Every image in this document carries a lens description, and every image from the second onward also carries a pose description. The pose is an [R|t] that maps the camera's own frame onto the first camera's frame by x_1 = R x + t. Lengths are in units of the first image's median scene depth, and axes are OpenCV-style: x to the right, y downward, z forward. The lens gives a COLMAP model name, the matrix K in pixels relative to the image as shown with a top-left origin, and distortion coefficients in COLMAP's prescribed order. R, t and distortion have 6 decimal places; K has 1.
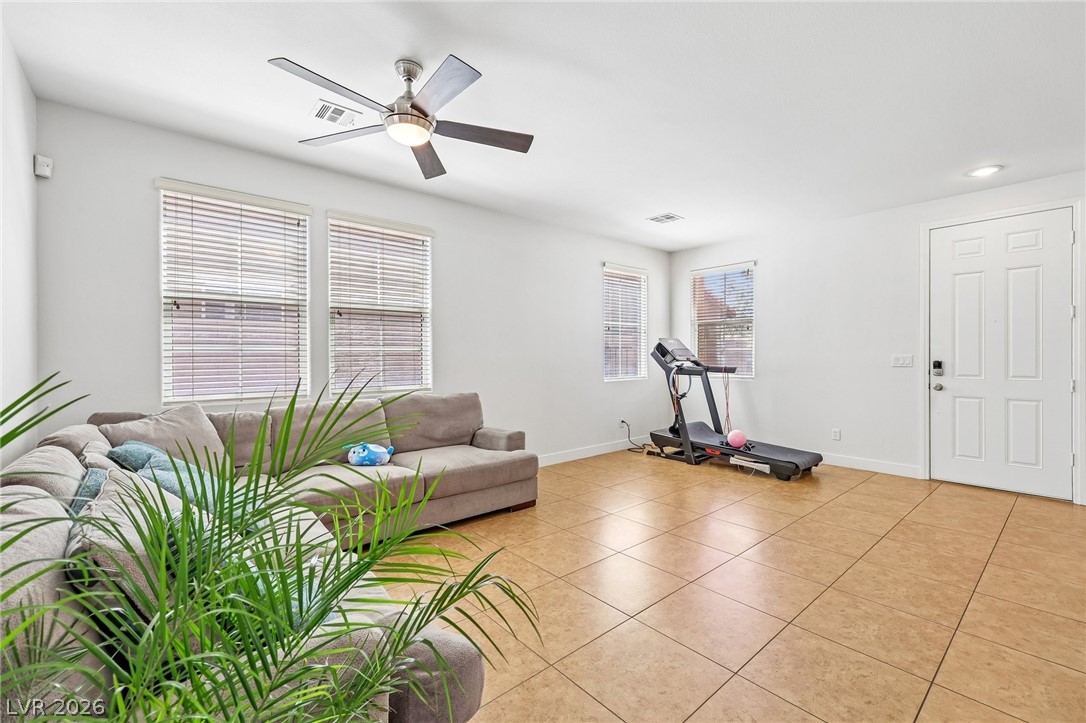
lens RADIAL K [[448.7, 0, 545.4], [0, 448.7, 358.6], [0, 0, 1]] dist [-0.002615, -0.000746]
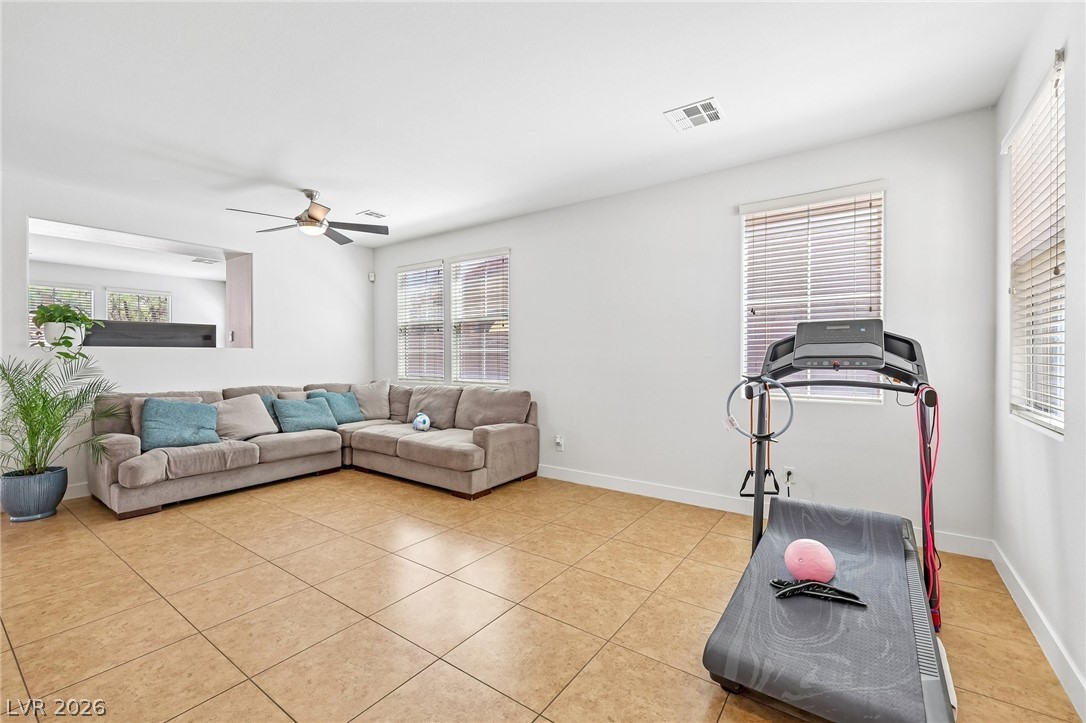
lens RADIAL K [[448.7, 0, 545.0], [0, 448.7, 359.1], [0, 0, 1]] dist [-0.002615, -0.000746]
pose [[0.257817, 0.012860, -0.966108, 0.922876], [-0.002773, 0.999917, 0.012570, -0.012874], [0.966190, -0.000562, 0.257831, 0.807186]]
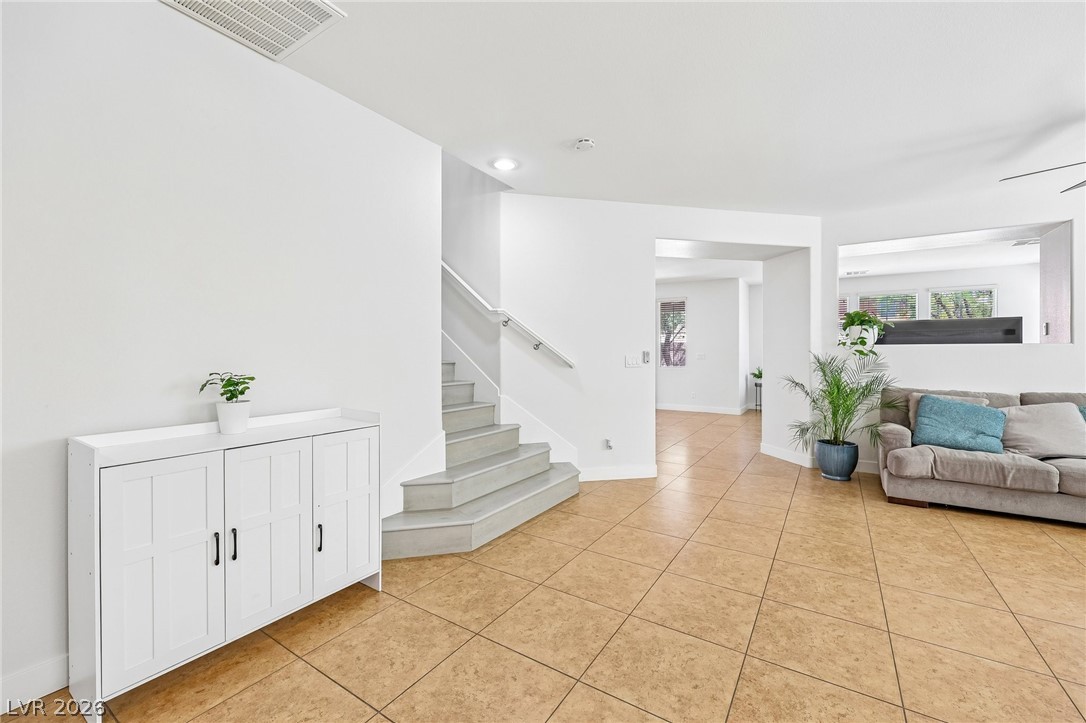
lens RADIAL K [[444.6, 0, 551.4], [0, 444.6, 356.6], [0, 0, 1]] dist [-0.002553, 0.001042]
pose [[-0.950666, 0.007541, -0.310123, 0.852080], [0.003797, 0.999912, 0.012675, -0.013078], [0.310192, 0.010872, -0.950612, 0.909048]]
